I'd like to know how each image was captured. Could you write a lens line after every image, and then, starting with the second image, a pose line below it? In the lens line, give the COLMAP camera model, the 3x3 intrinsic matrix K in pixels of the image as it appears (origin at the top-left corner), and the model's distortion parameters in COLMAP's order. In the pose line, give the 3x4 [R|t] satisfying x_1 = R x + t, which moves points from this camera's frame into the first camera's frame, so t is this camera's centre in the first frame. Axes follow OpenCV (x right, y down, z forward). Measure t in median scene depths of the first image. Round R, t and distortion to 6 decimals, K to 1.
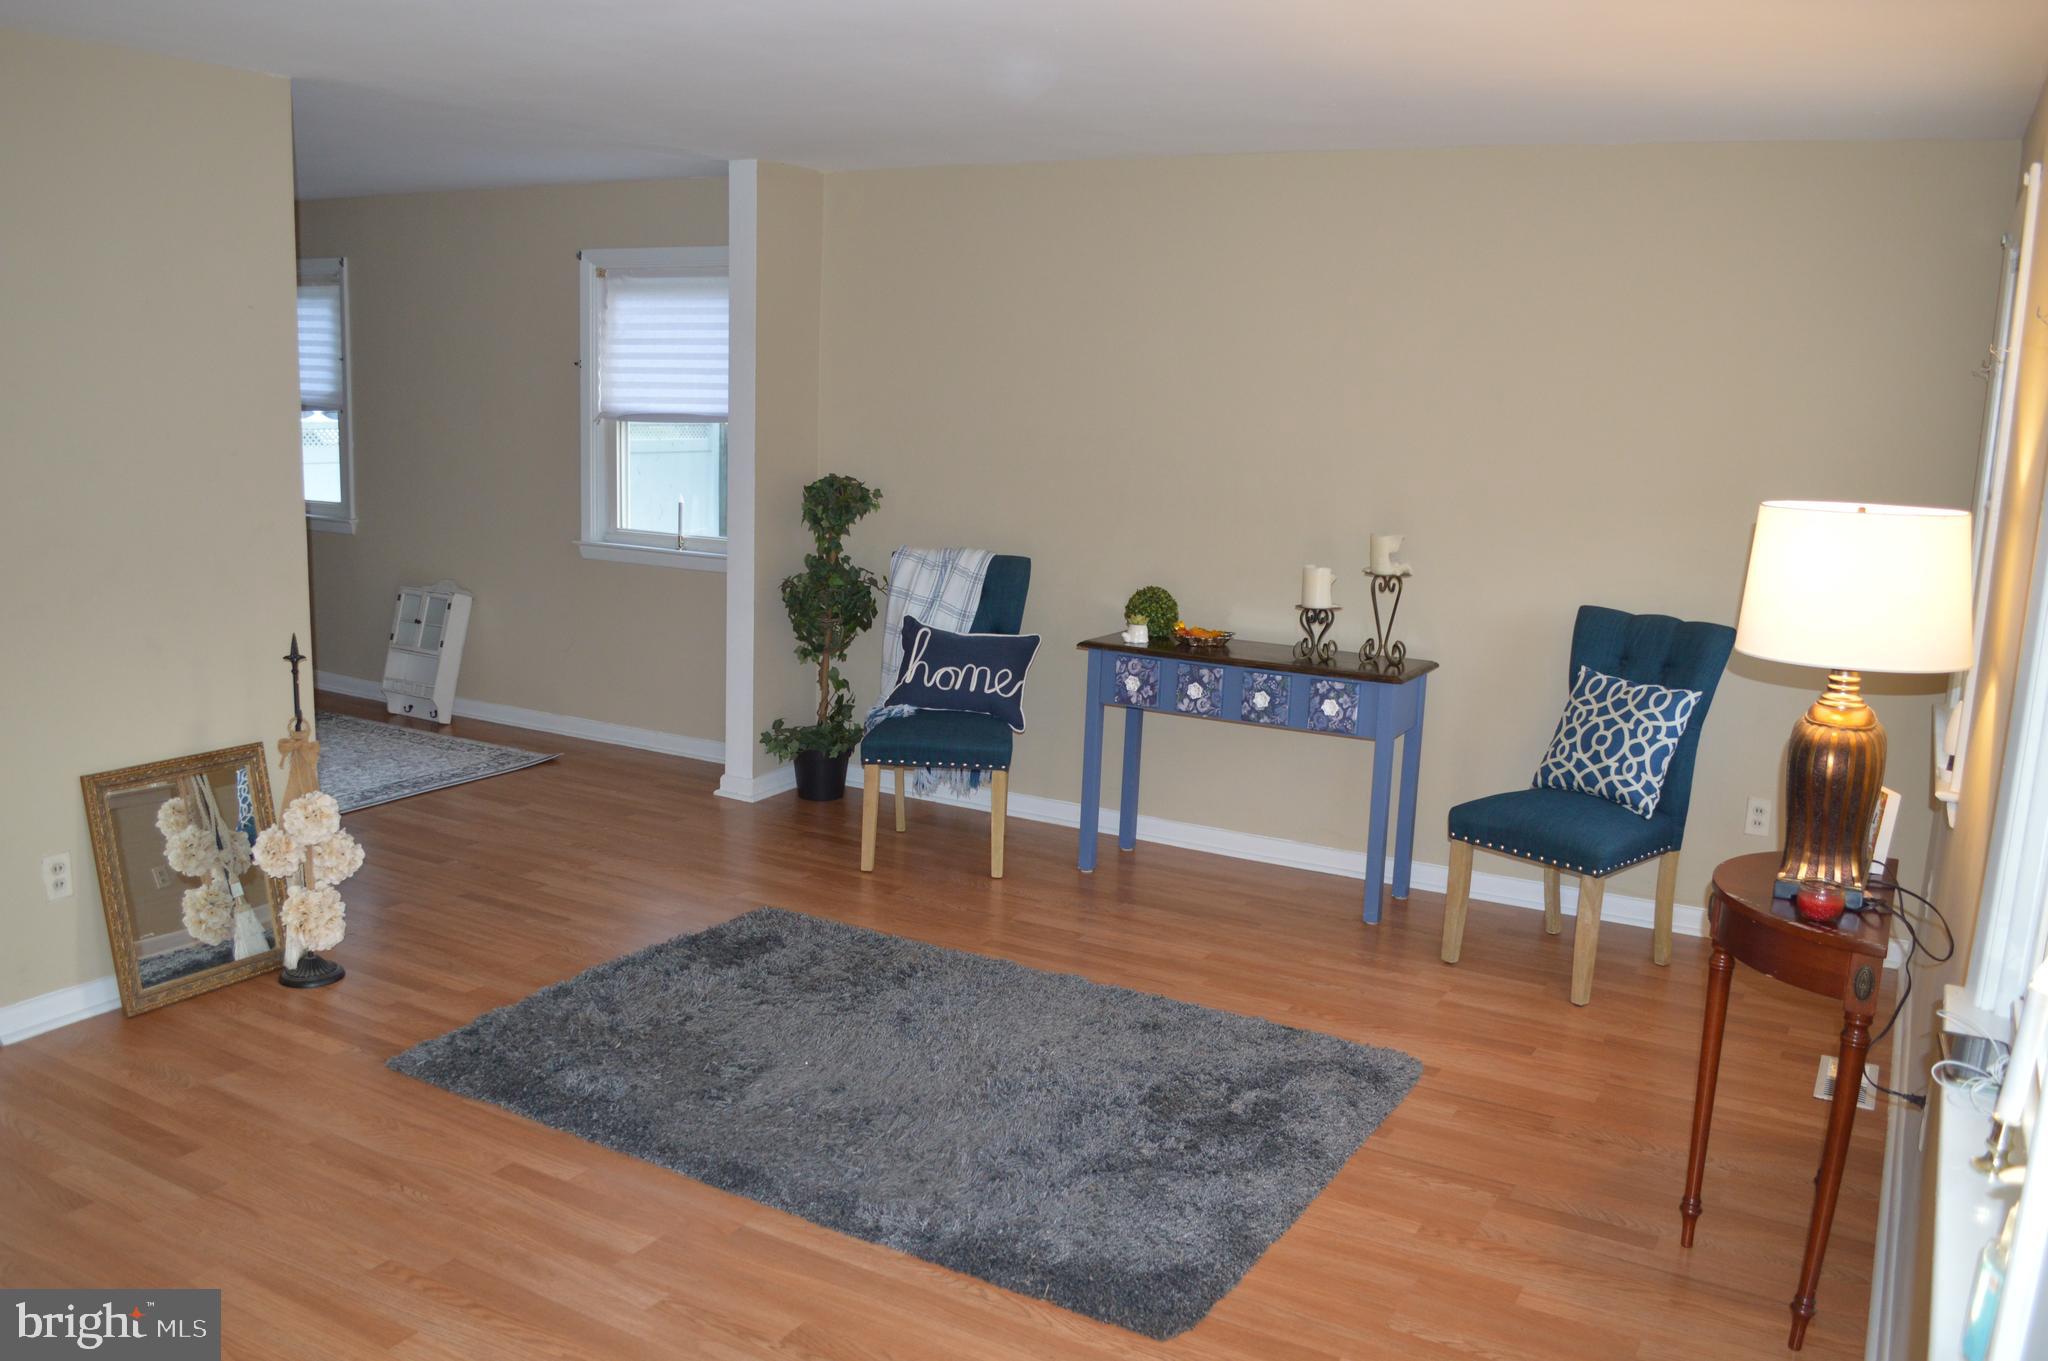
lens RADIAL K [[1639.6, 0, 1021.3], [0, 1639.6, 716.8], [0, 0, 1]] dist [-0.081823, 0.011532]
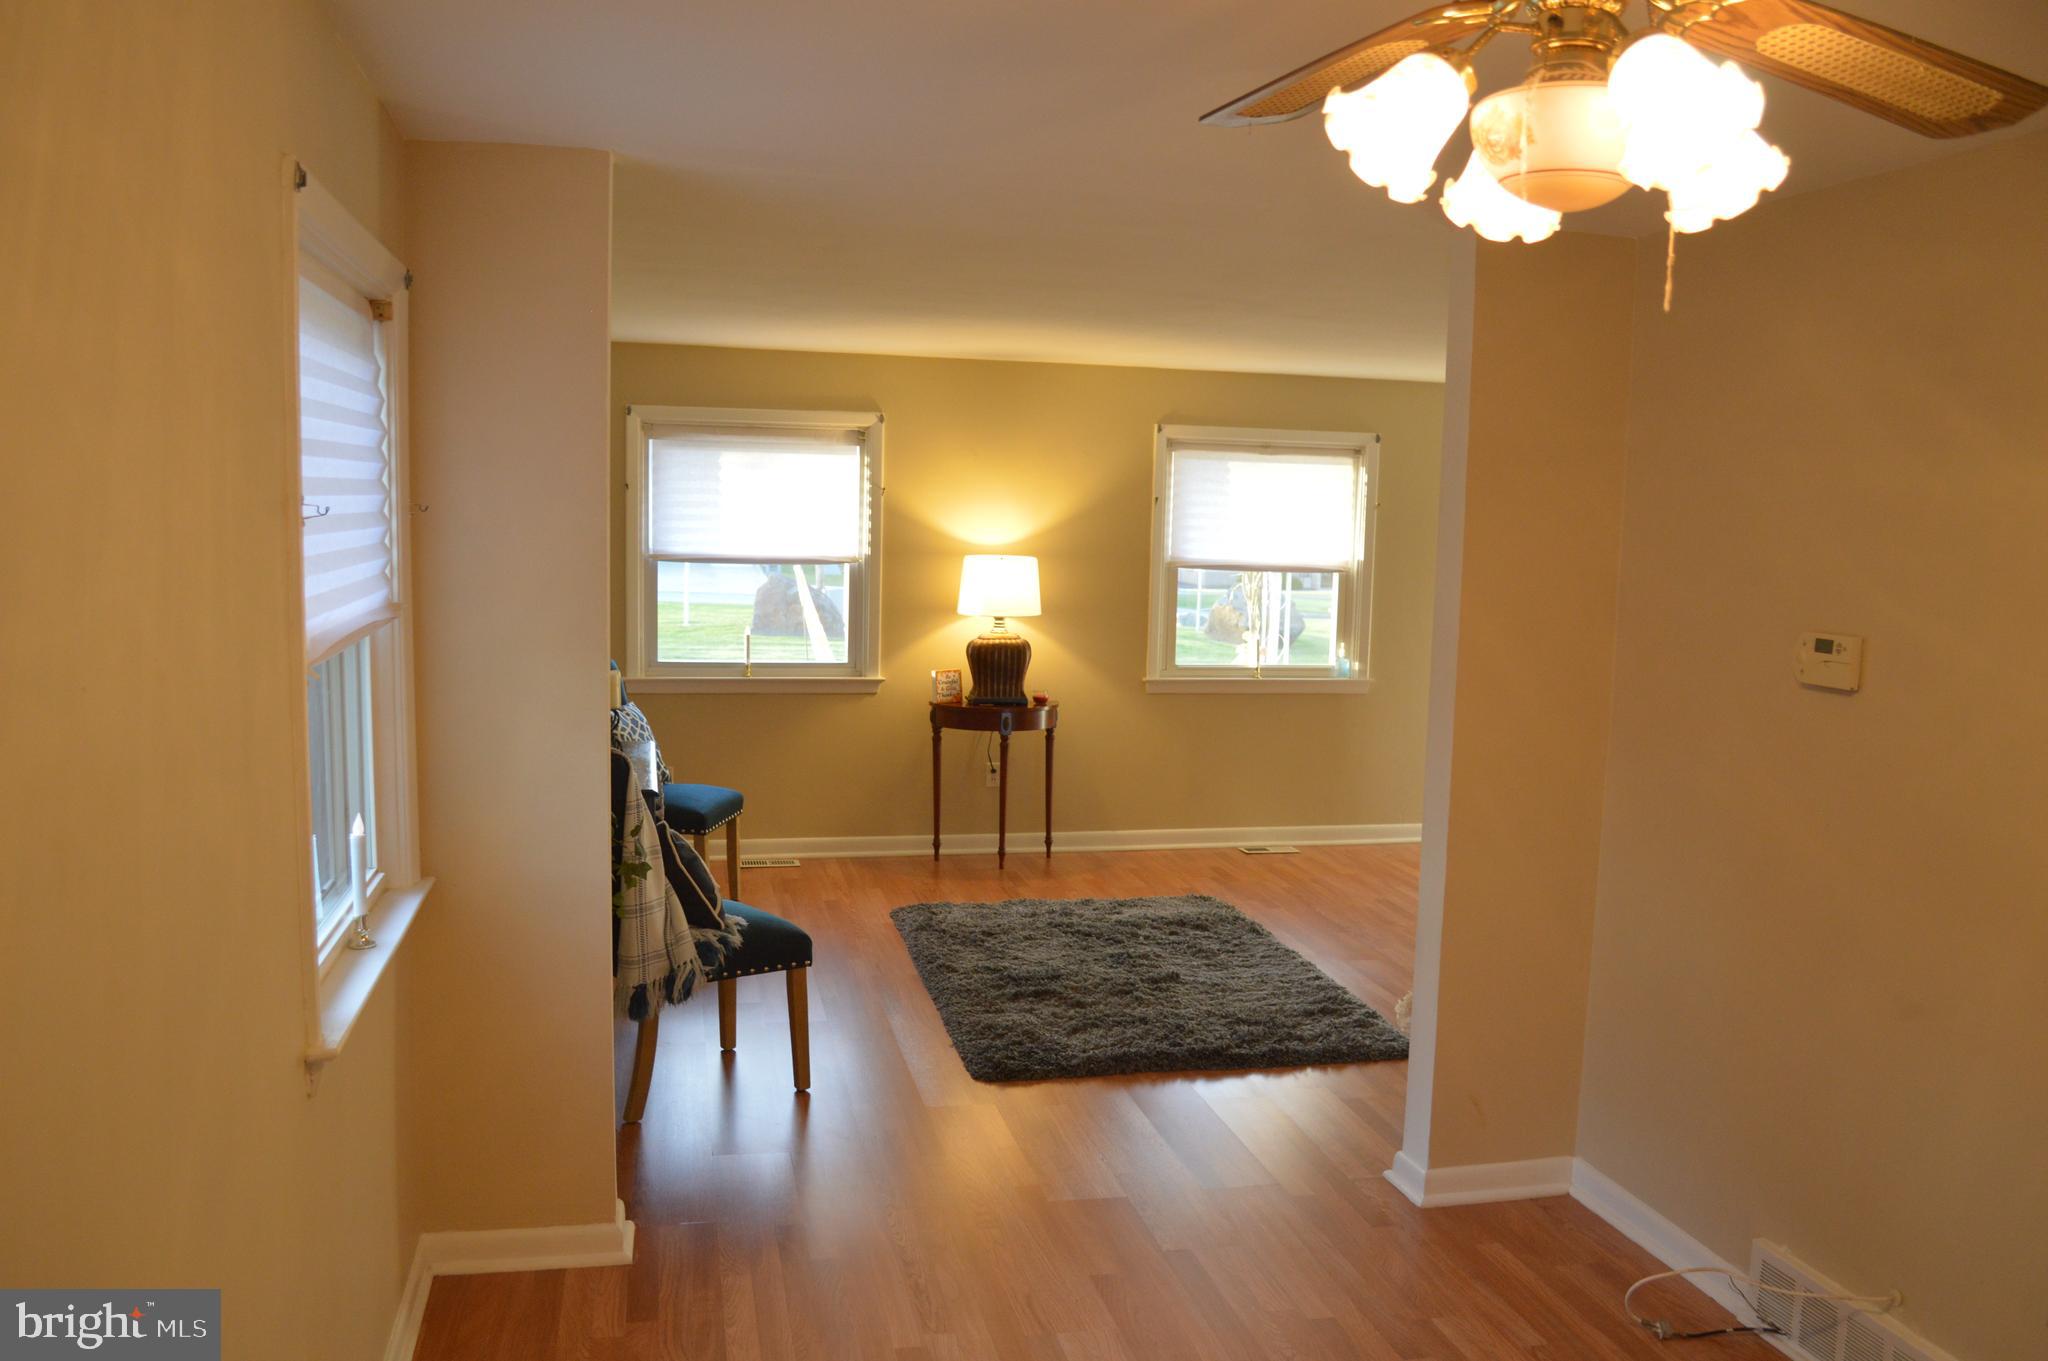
lens RADIAL K [[1639.6, 0, 1021.3], [0, 1639.6, 716.8], [0, 0, 1]] dist [-0.081823, 0.011532]
pose [[-0.677232, -0.136382, 0.723019, -0.854530], [0.101844, 0.955836, 0.275692, -0.355676], [-0.728687, 0.260343, -0.633433, 1.567123]]
